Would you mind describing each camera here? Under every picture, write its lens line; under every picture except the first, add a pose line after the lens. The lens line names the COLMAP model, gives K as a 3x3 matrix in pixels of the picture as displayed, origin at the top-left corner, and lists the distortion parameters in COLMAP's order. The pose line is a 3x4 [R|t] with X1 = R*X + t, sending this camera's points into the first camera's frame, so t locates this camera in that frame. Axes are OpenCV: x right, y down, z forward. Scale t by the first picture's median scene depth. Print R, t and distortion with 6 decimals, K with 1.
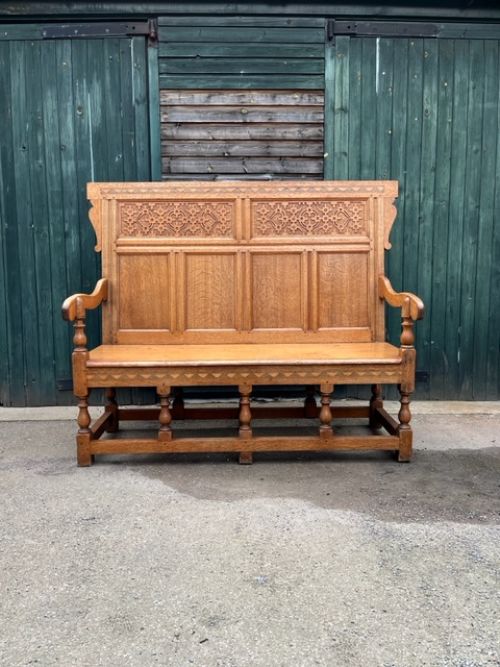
lens RADIAL K [[496.8, 0, 247.7], [0, 496.8, 341.9], [0, 0, 1]] dist [0.070325, -0.099554]
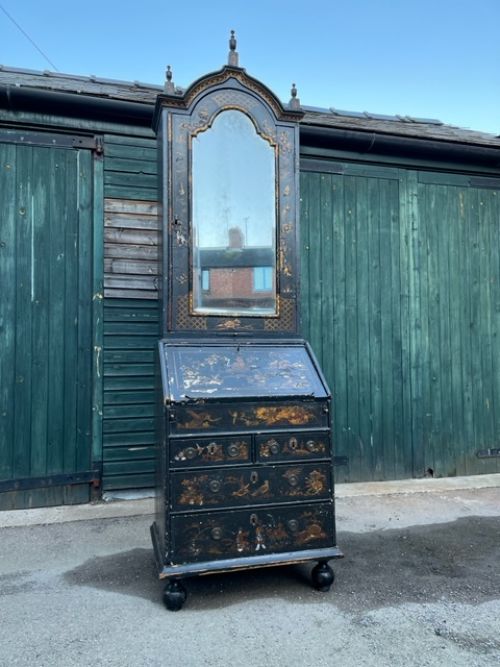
lens RADIAL K [[496.8, 0, 244.5], [0, 496.8, 342.0], [0, 0, 1]] dist [0.070325, -0.099554]
pose [[0.972657, 0.010630, 0.232004, -0.127722], [0.023345, 0.989418, -0.143203, -0.038711], [-0.231071, 0.144704, 0.962116, -0.049797]]
